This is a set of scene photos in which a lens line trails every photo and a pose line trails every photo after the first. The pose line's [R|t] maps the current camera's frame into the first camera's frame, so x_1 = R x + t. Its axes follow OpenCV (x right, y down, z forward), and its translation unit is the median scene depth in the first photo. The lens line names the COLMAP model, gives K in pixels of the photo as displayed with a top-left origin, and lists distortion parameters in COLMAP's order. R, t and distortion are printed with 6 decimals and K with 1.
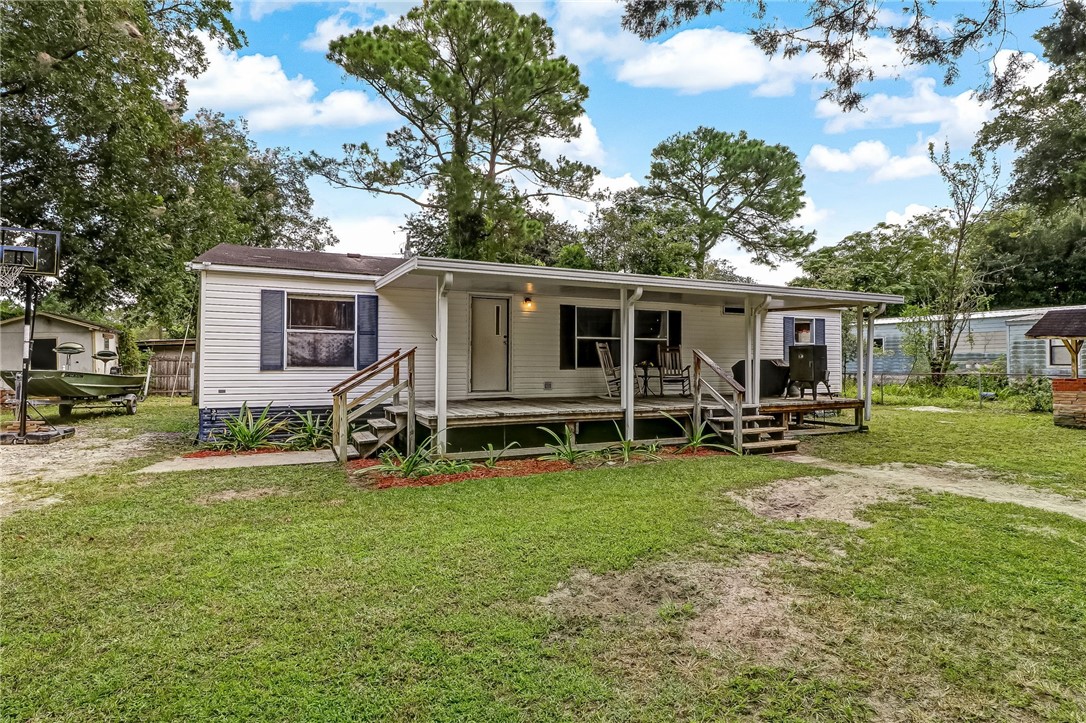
lens RADIAL K [[559.4, 0, 544.3], [0, 559.4, 371.9], [0, 0, 1]] dist [0.002119, 0.000043]
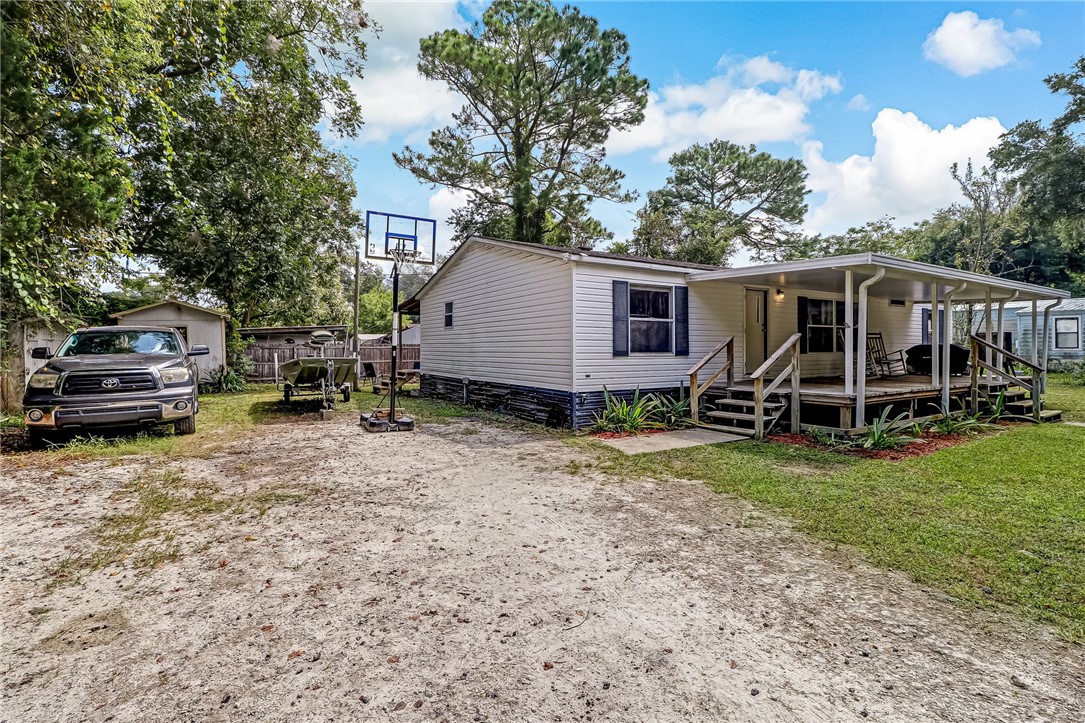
lens RADIAL K [[515.5, 0, 542.5], [0, 515.5, 361.5], [0, 0, 1]] dist [-0.000062, -0.000530]
pose [[0.991896, -0.008802, 0.126745, -0.623578], [0.007952, 0.999942, 0.007209, -0.000578], [-0.126801, -0.006143, 0.991909, 0.035525]]
